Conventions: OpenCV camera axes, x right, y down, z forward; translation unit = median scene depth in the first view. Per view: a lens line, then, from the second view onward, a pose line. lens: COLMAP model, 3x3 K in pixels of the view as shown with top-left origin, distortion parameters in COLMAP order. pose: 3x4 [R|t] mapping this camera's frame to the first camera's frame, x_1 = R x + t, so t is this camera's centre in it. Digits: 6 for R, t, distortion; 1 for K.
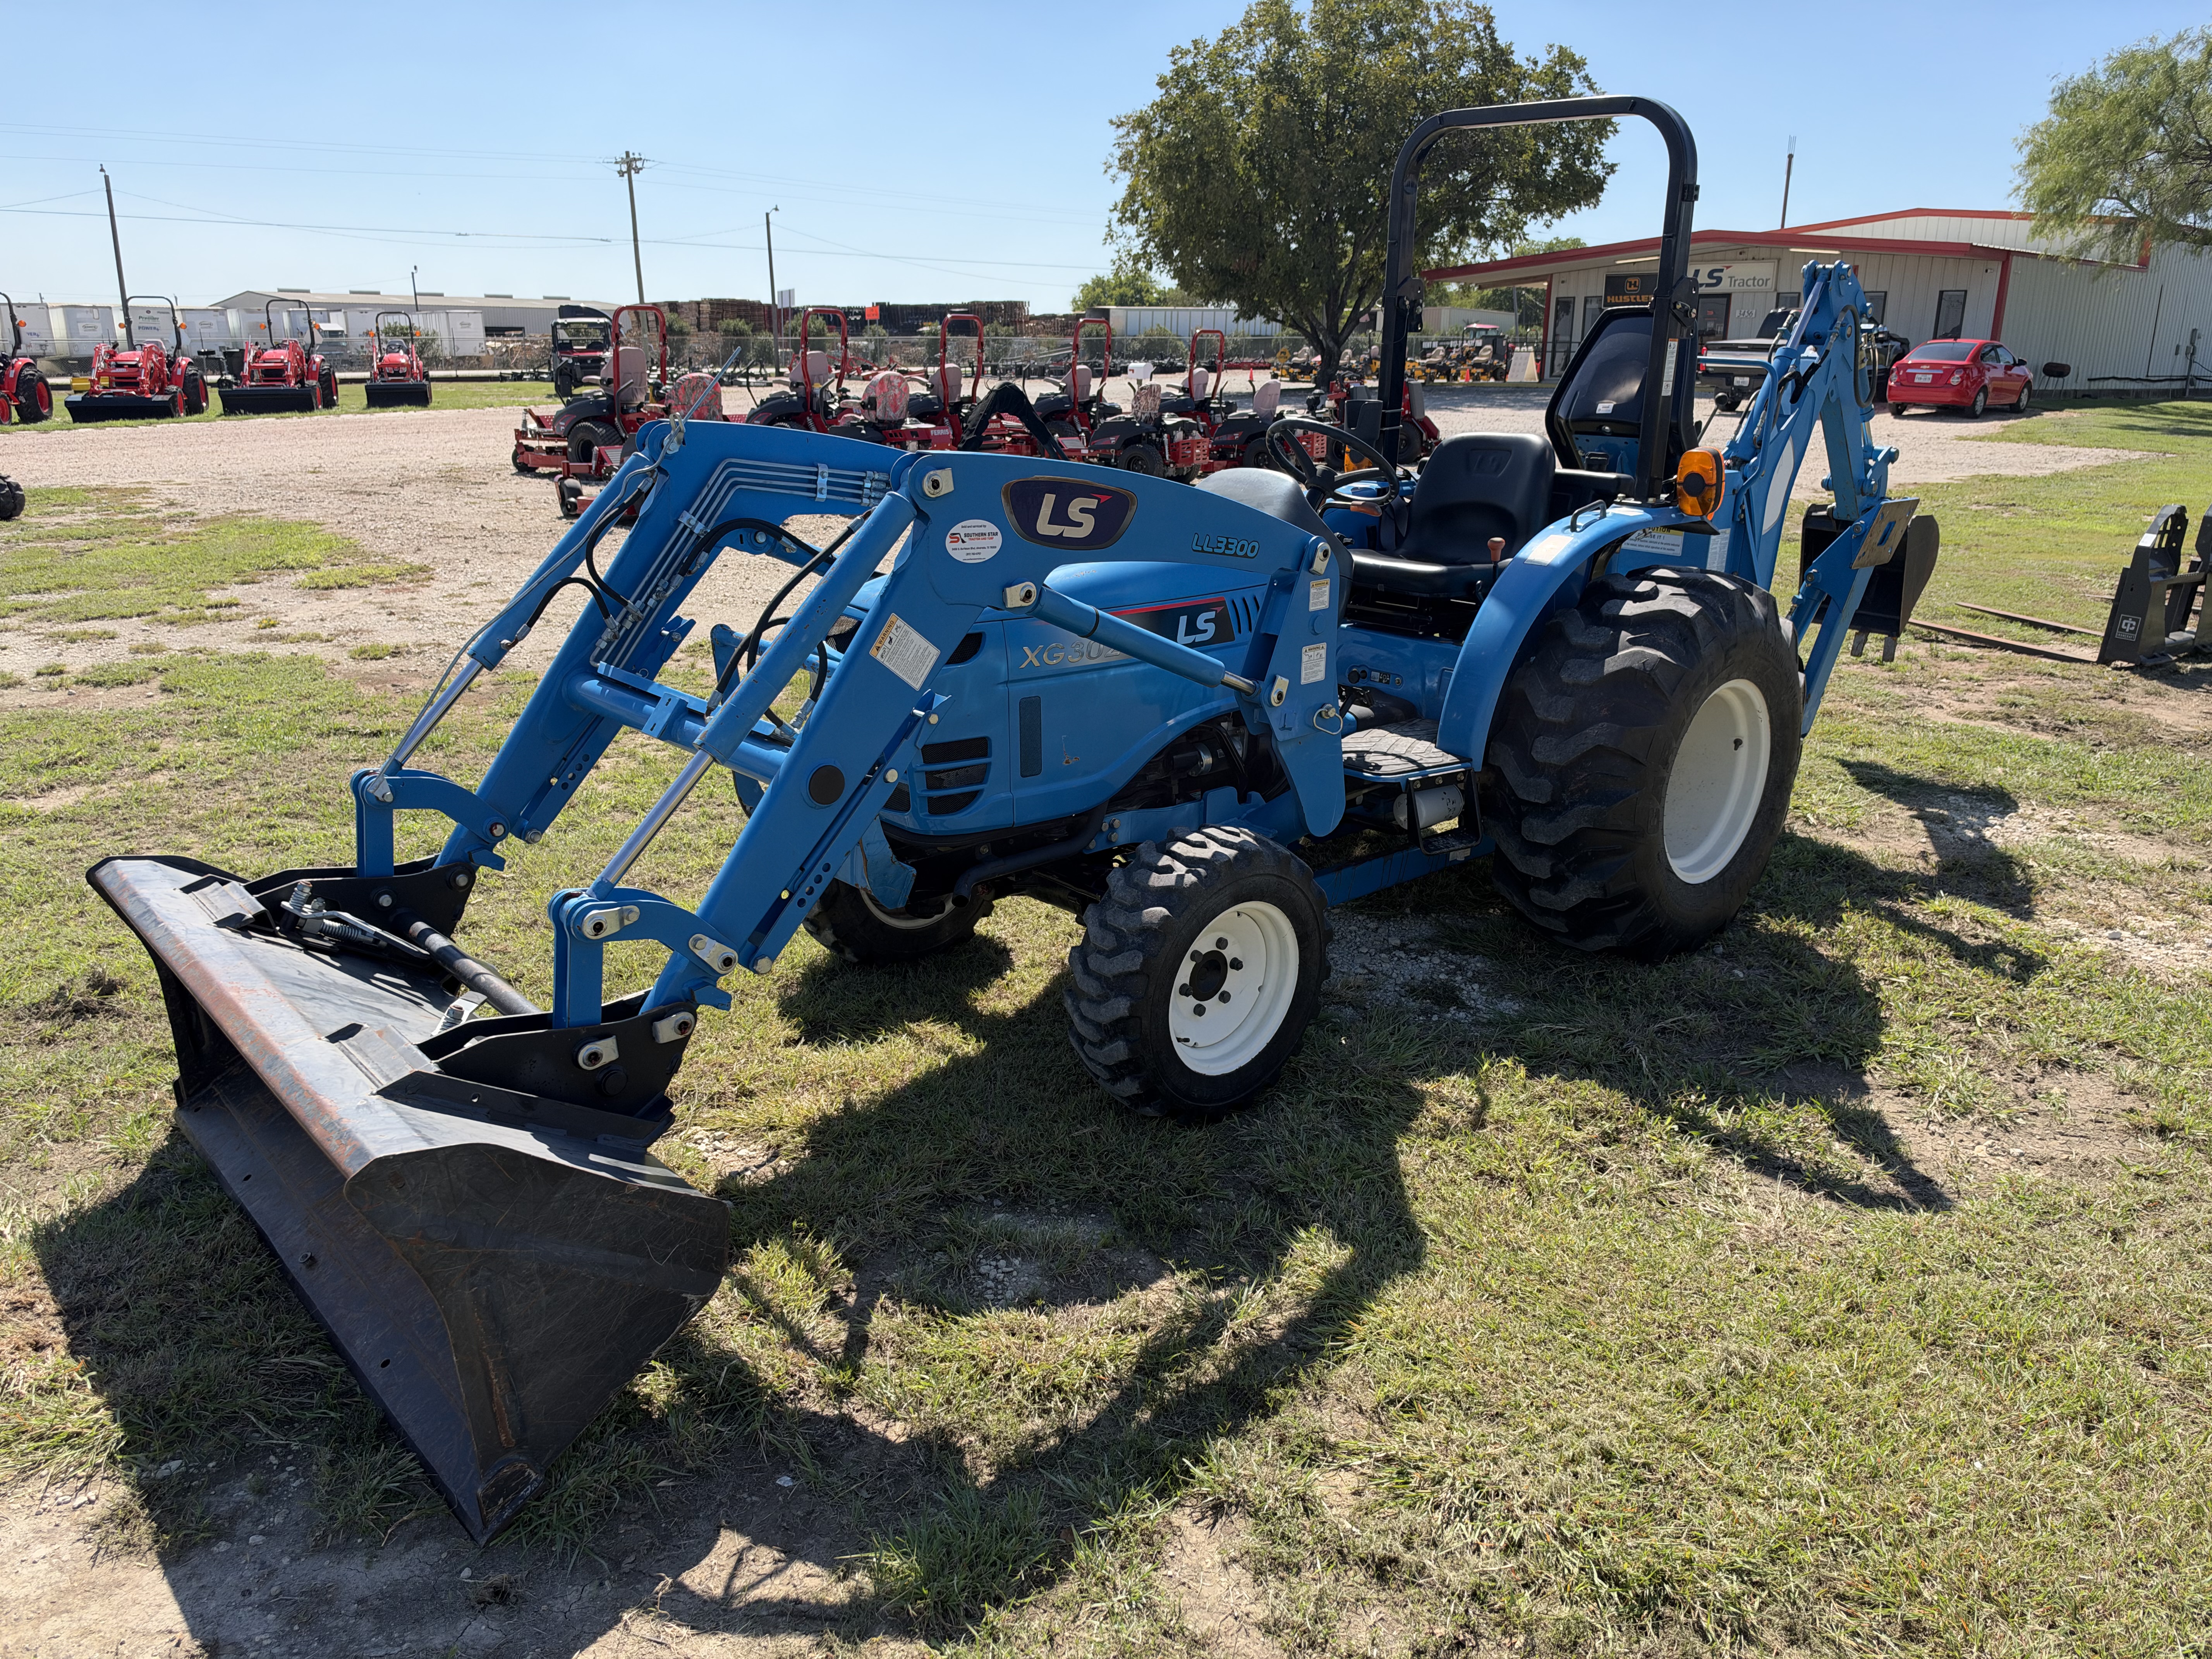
lens RADIAL K [[1547.9, 0, 1106.0], [0, 1547.9, 829.5], [0, 0, 1]] dist [0.057622, -0.098003]
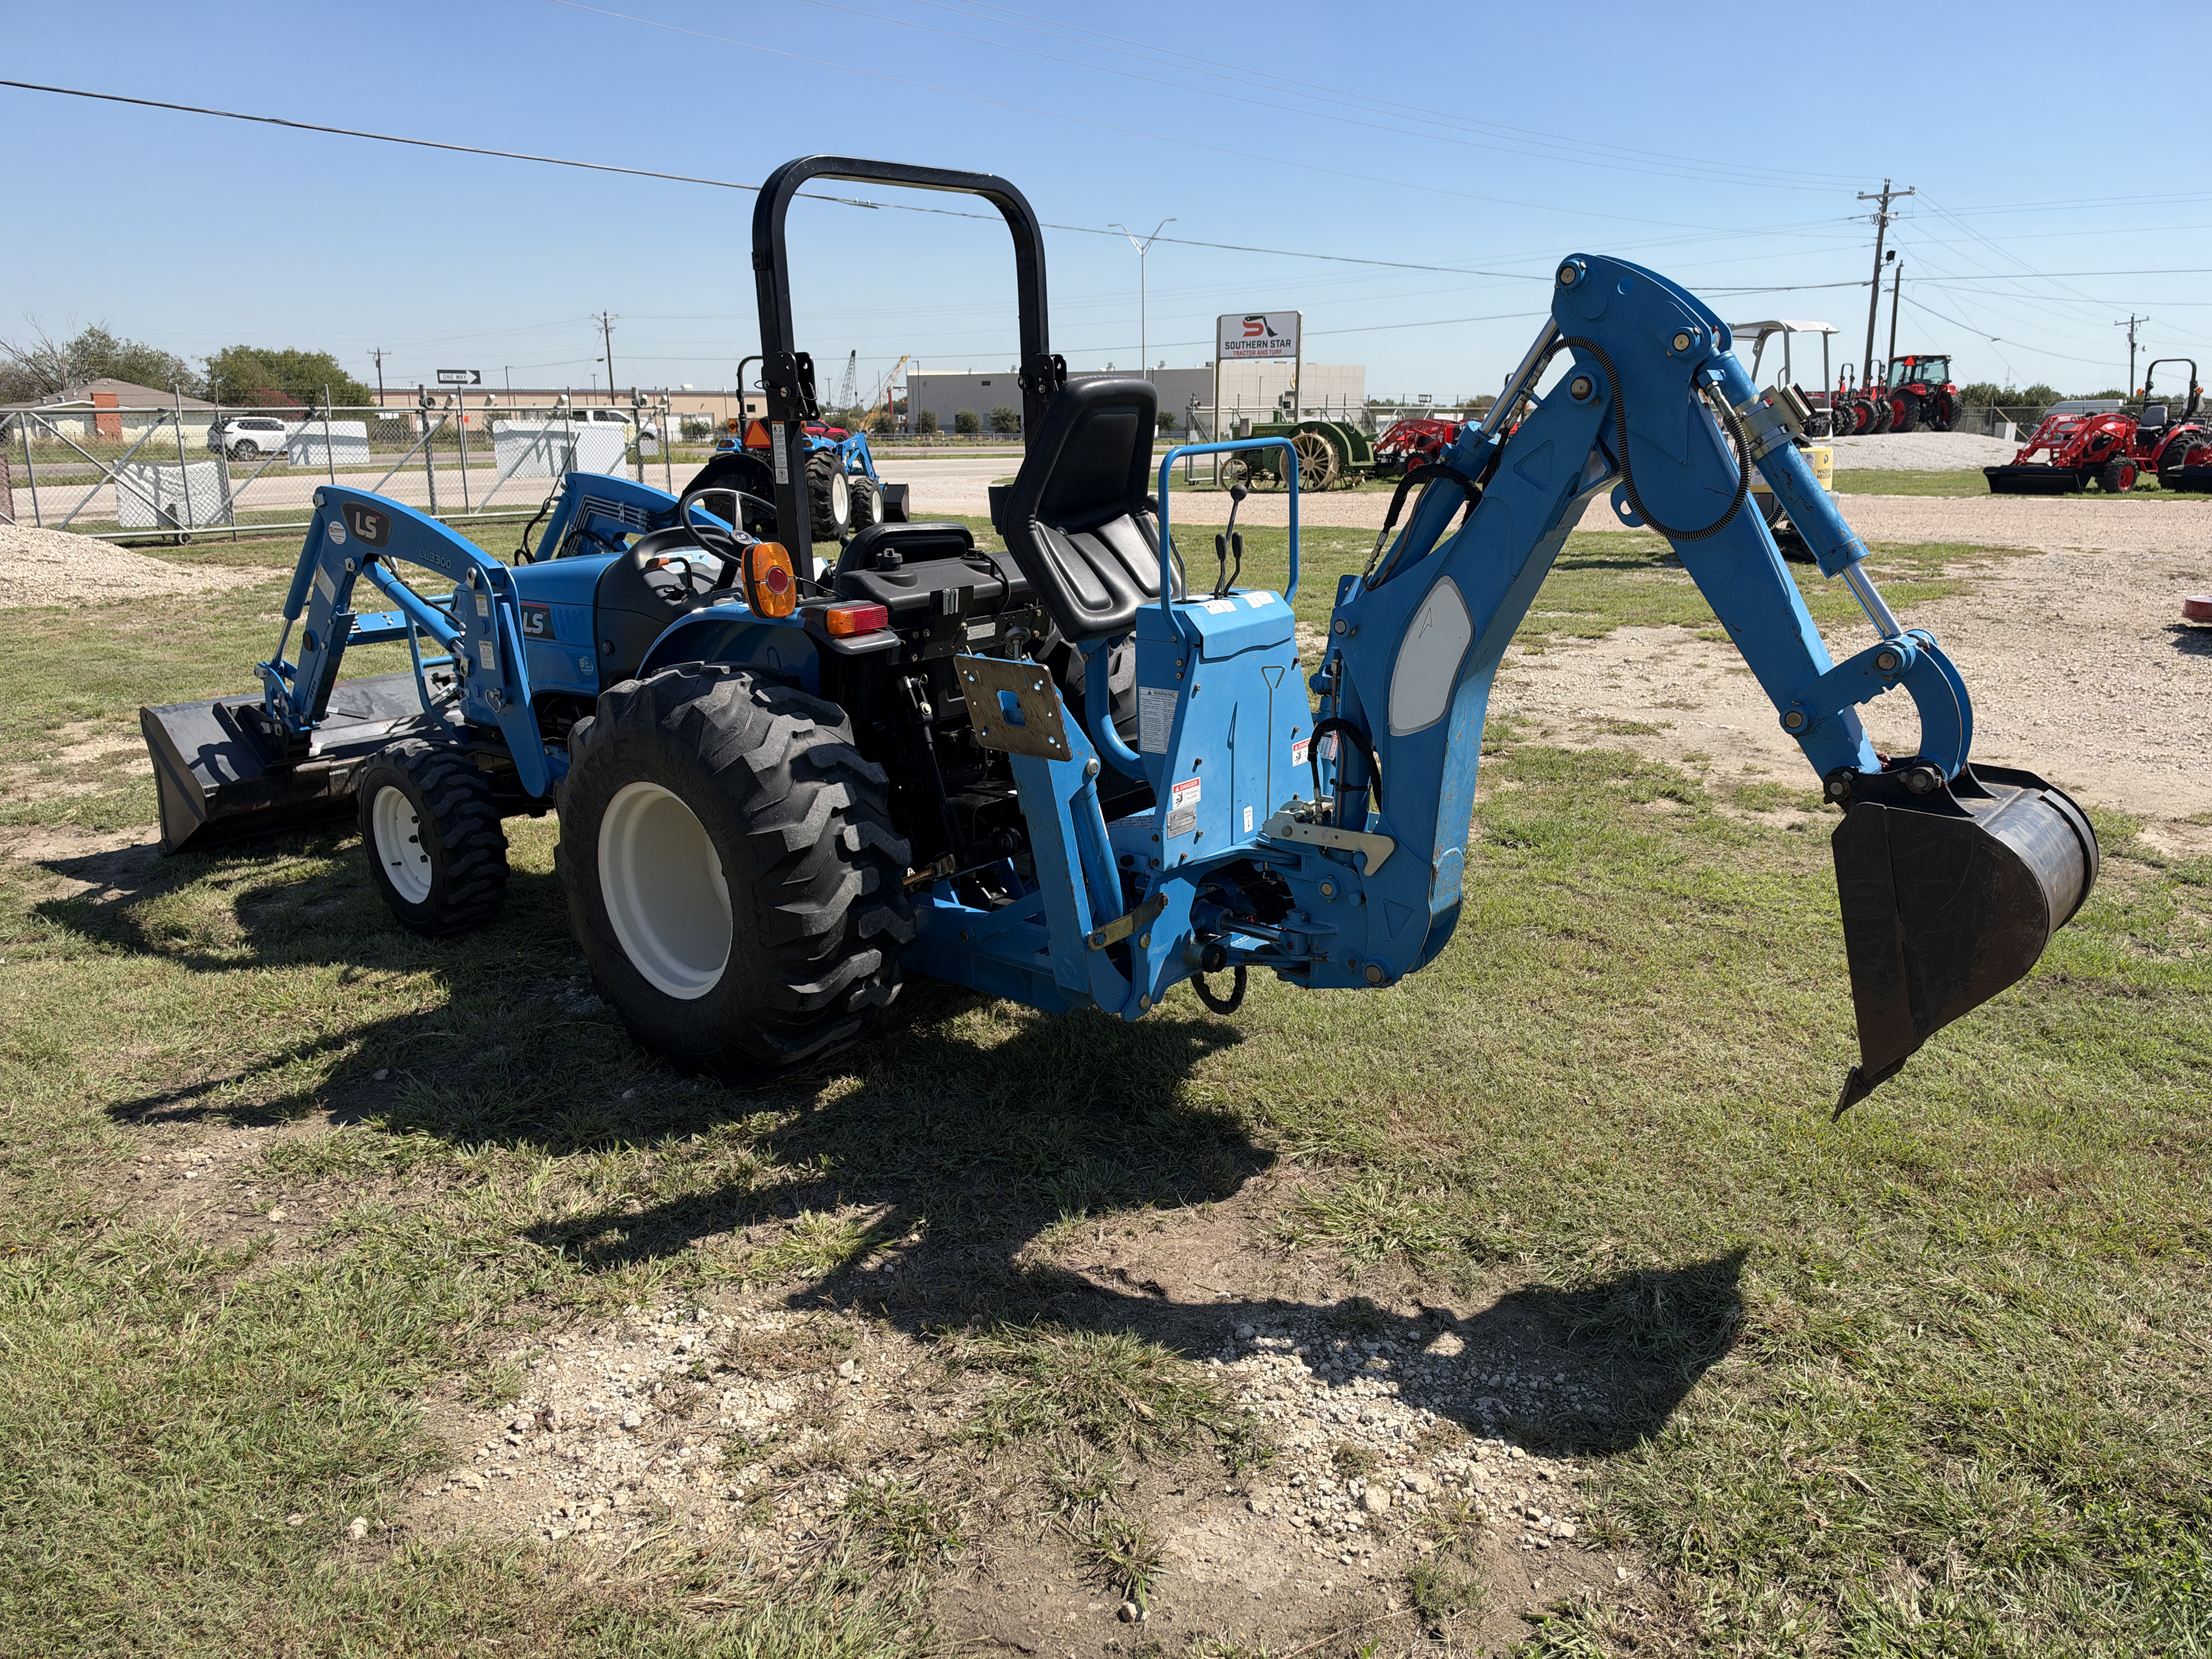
lens RADIAL K [[1547.9, 0, 1106.0], [0, 1547.9, 829.5], [0, 0, 1]] dist [0.057622, -0.098003]
pose [[0.167026, 0.243749, -0.955347, 1.556777], [-0.282586, 0.940143, 0.190465, -0.374917], [0.944589, 0.238155, 0.225908, 1.219475]]
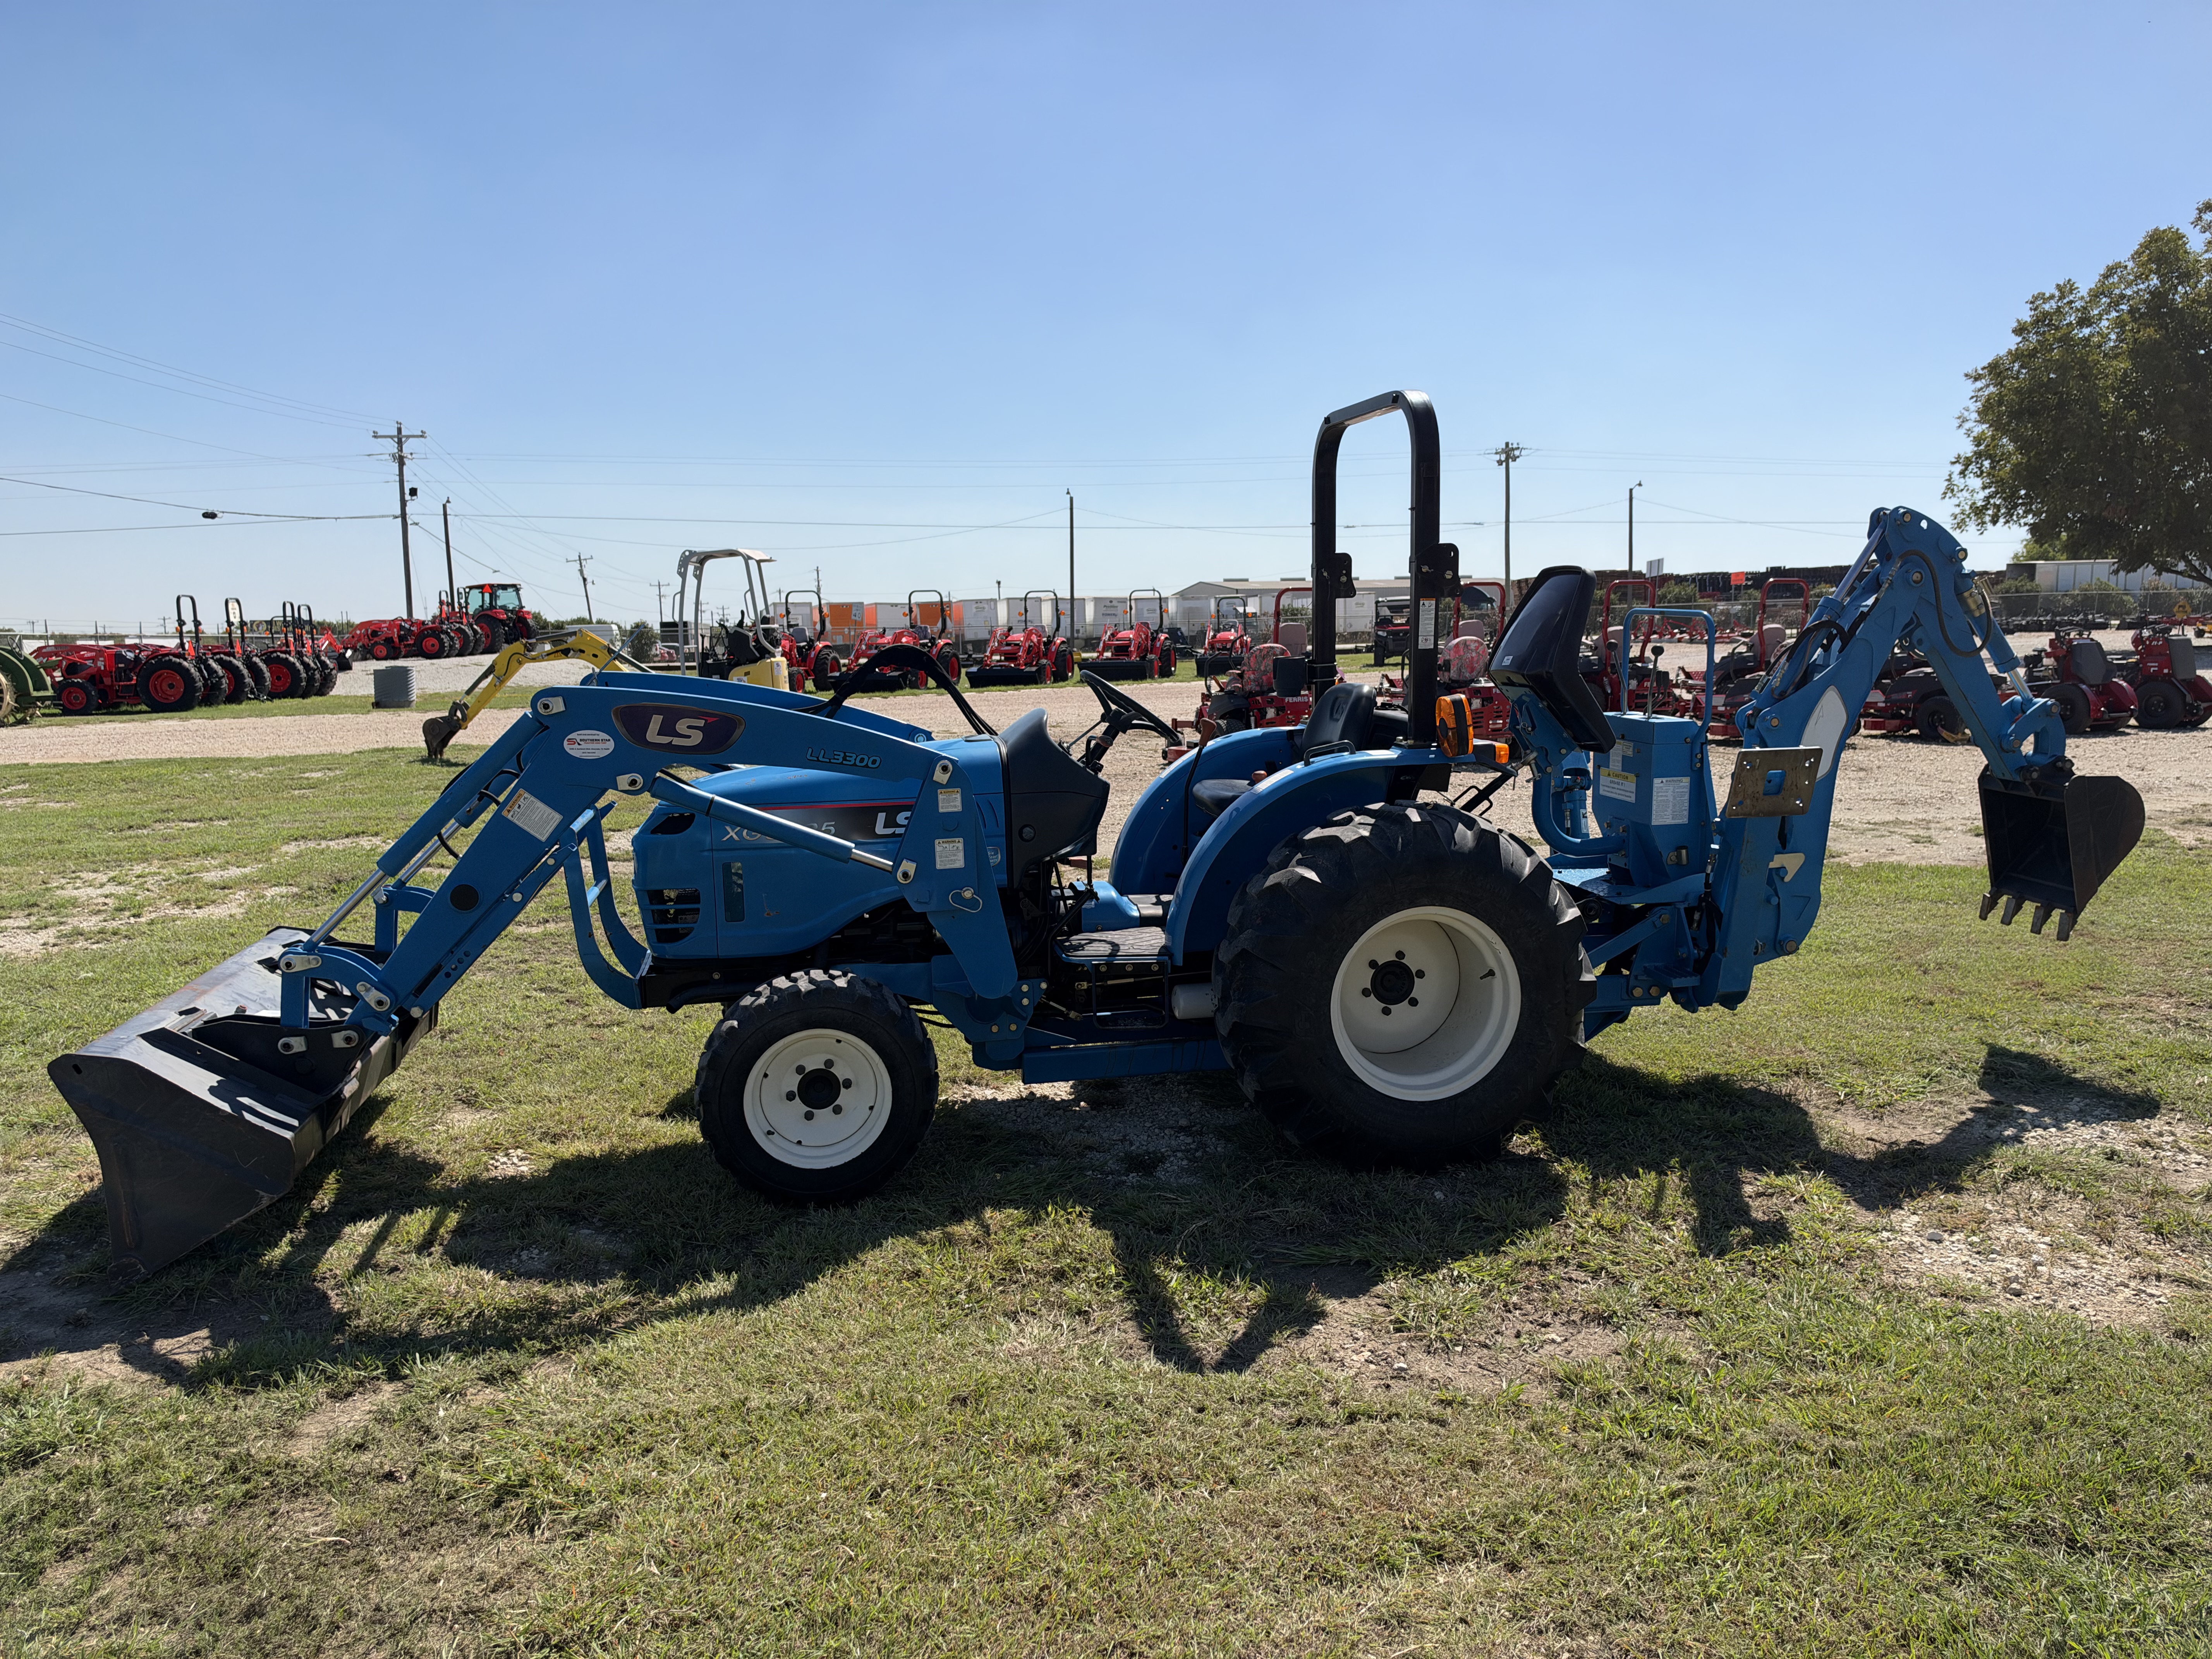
lens RADIAL K [[1547.9, 0, 1106.0], [0, 1547.9, 829.5], [0, 0, 1]] dist [0.057622, -0.098003]
pose [[0.864418, 0.043287, -0.500907, 0.854968], [-0.125132, 0.983460, -0.130953, 0.021084], [0.486953, 0.175878, 0.855537, -0.012892]]
